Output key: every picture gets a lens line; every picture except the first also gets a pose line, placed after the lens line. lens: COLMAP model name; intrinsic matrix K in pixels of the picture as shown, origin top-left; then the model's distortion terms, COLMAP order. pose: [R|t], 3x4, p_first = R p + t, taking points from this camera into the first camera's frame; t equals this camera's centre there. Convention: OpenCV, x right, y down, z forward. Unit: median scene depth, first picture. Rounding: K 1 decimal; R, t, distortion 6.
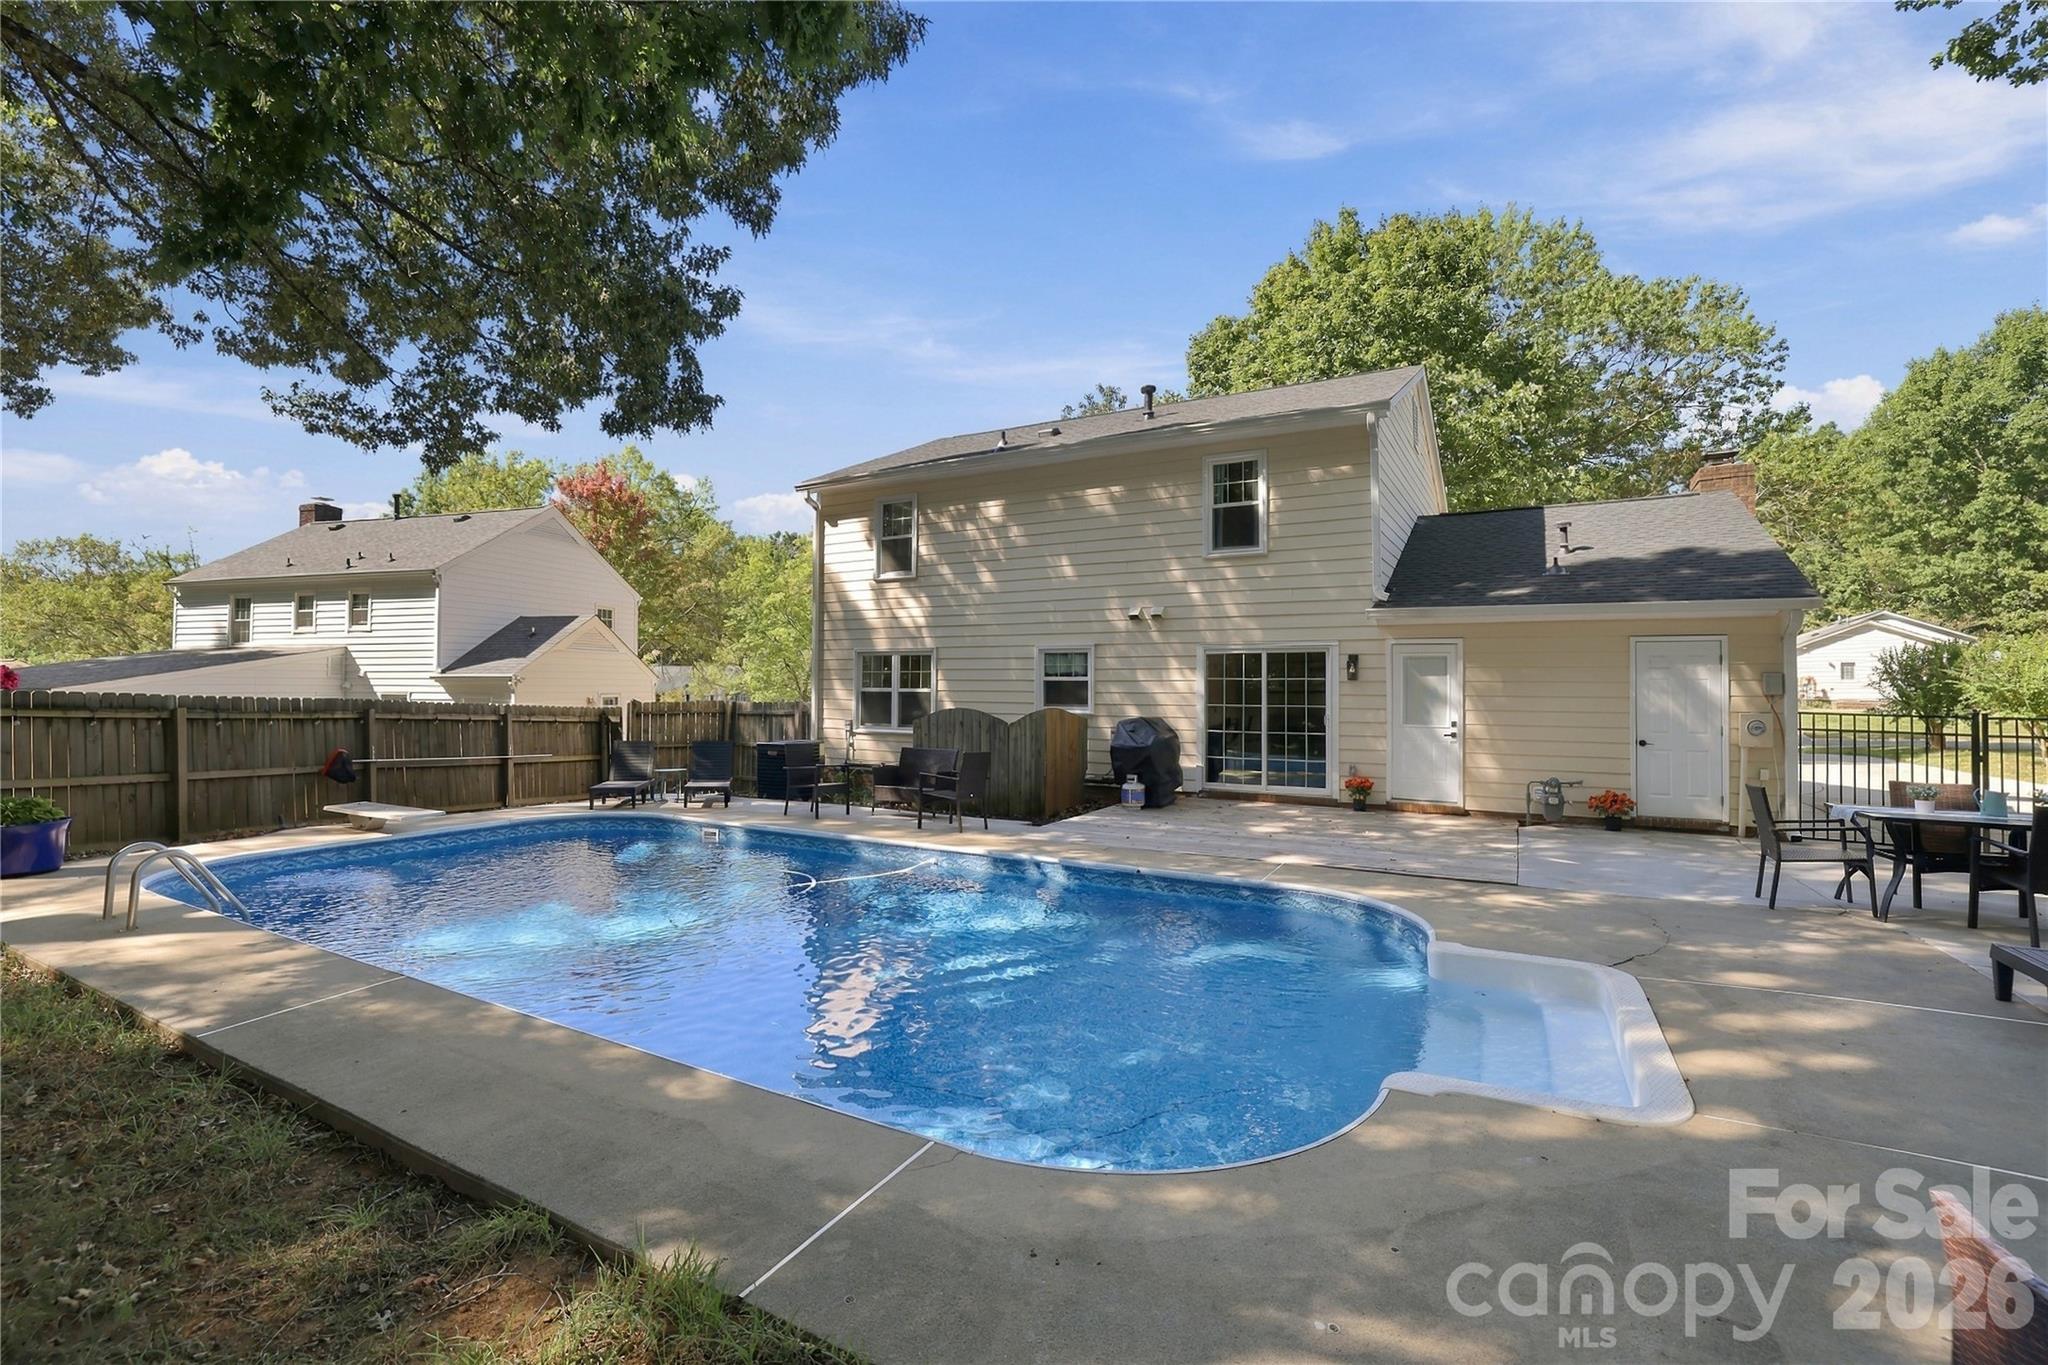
lens RADIAL K [[901.7, 0, 992.8], [0, 901.7, 687.4], [0, 0, 1]] dist [-0.039279, 0.000690]
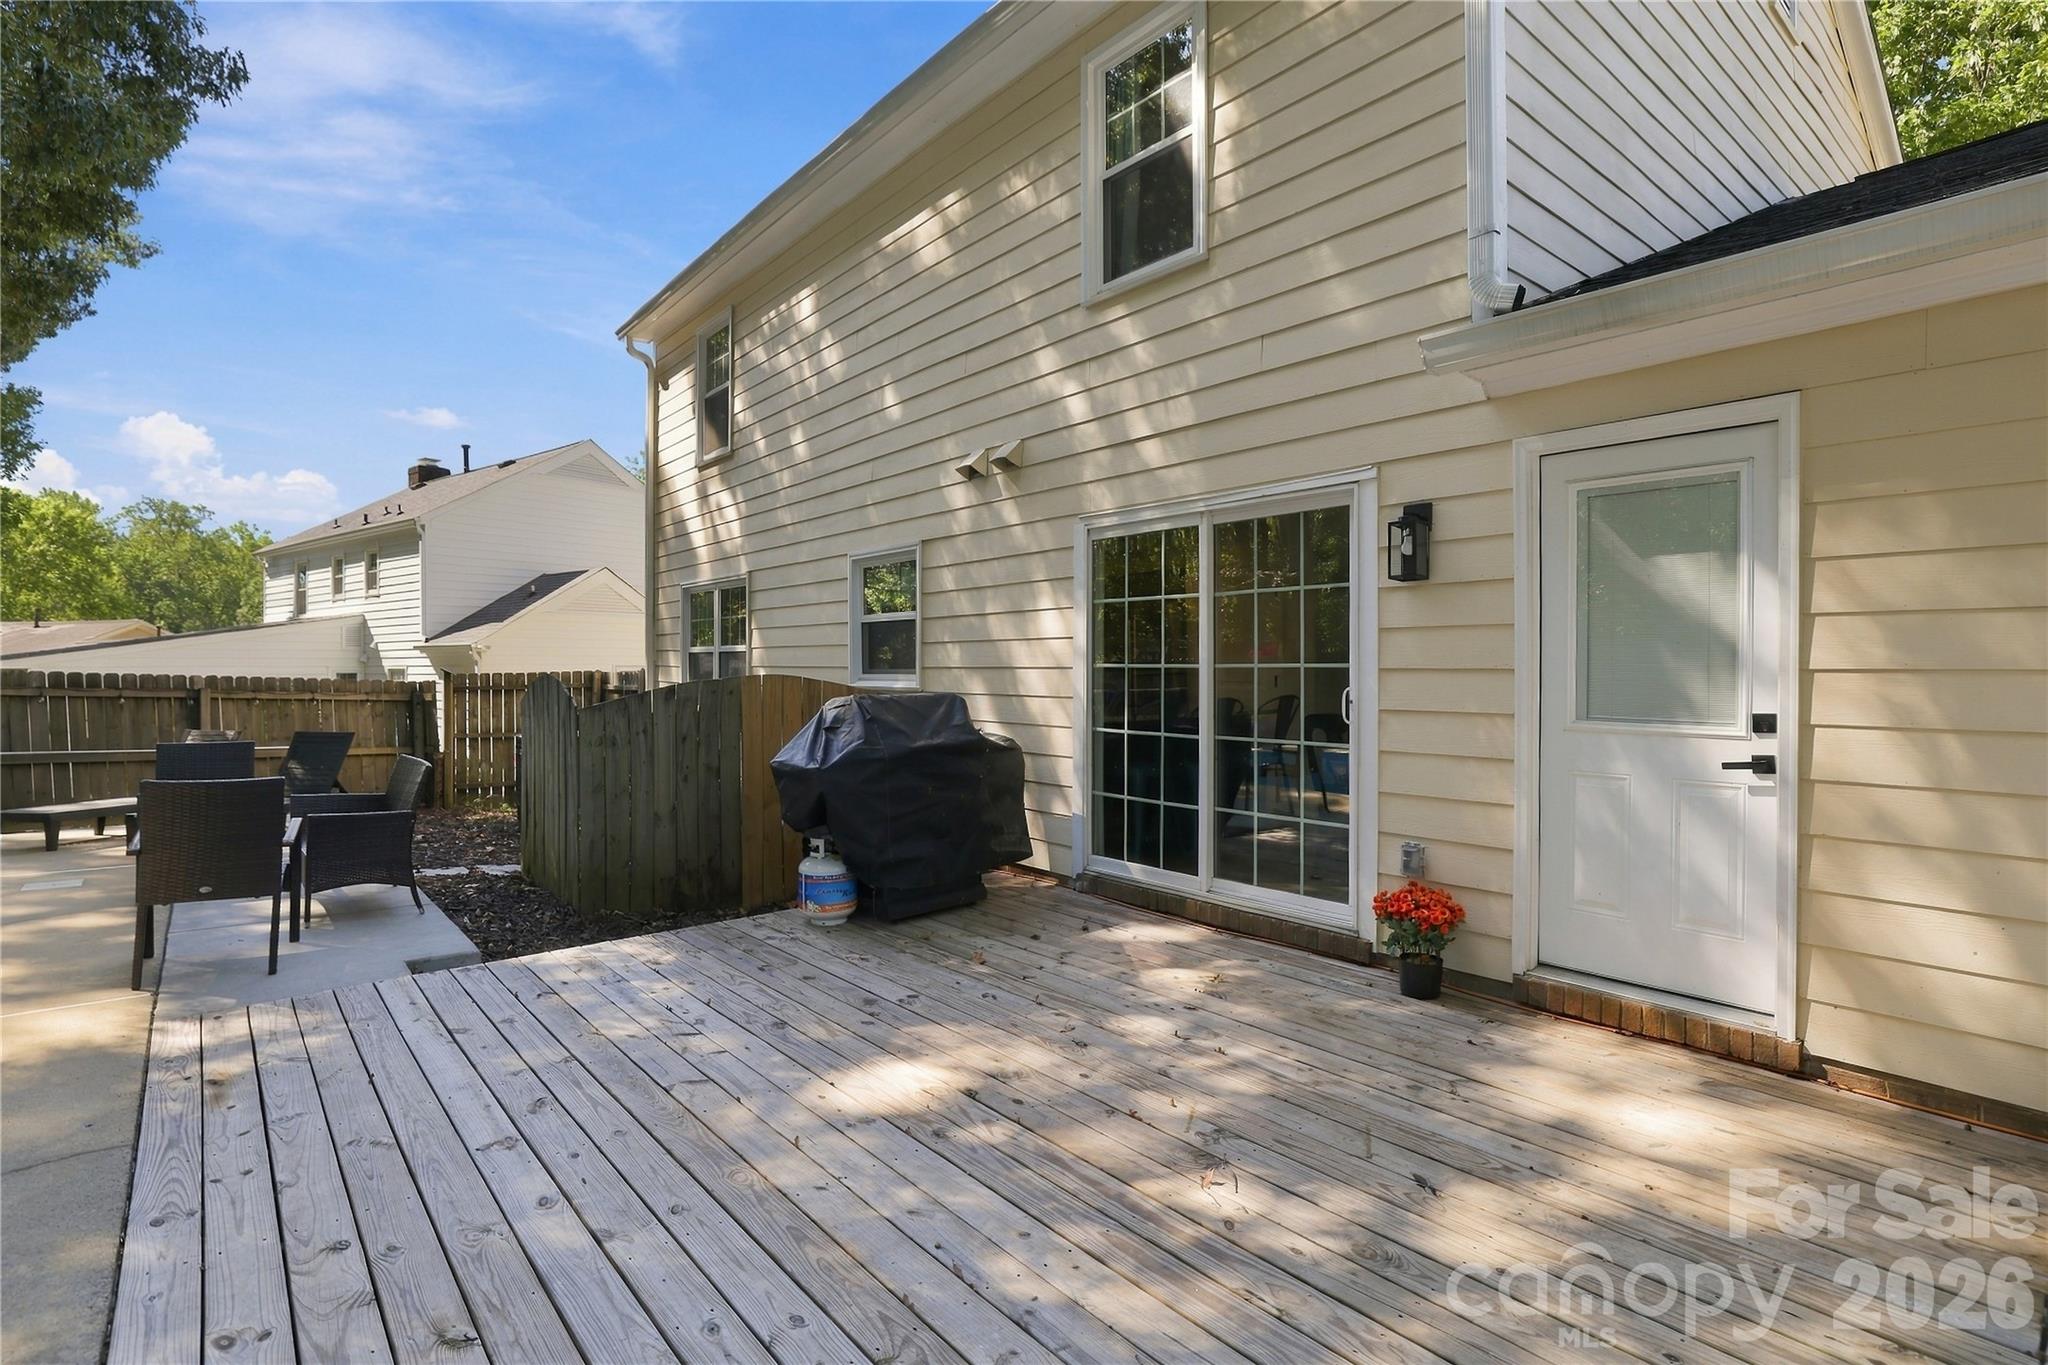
lens RADIAL K [[953.0, 0, 1024.0], [0, 953.0, 682.5], [0, 0, 1]] dist [-0.032878, 0.000558]
pose [[0.952146, -0.000464, -0.305643, 0.317674], [0.005500, 0.999863, 0.015618, 0.018693], [0.305594, -0.016551, 0.952018, 0.539554]]
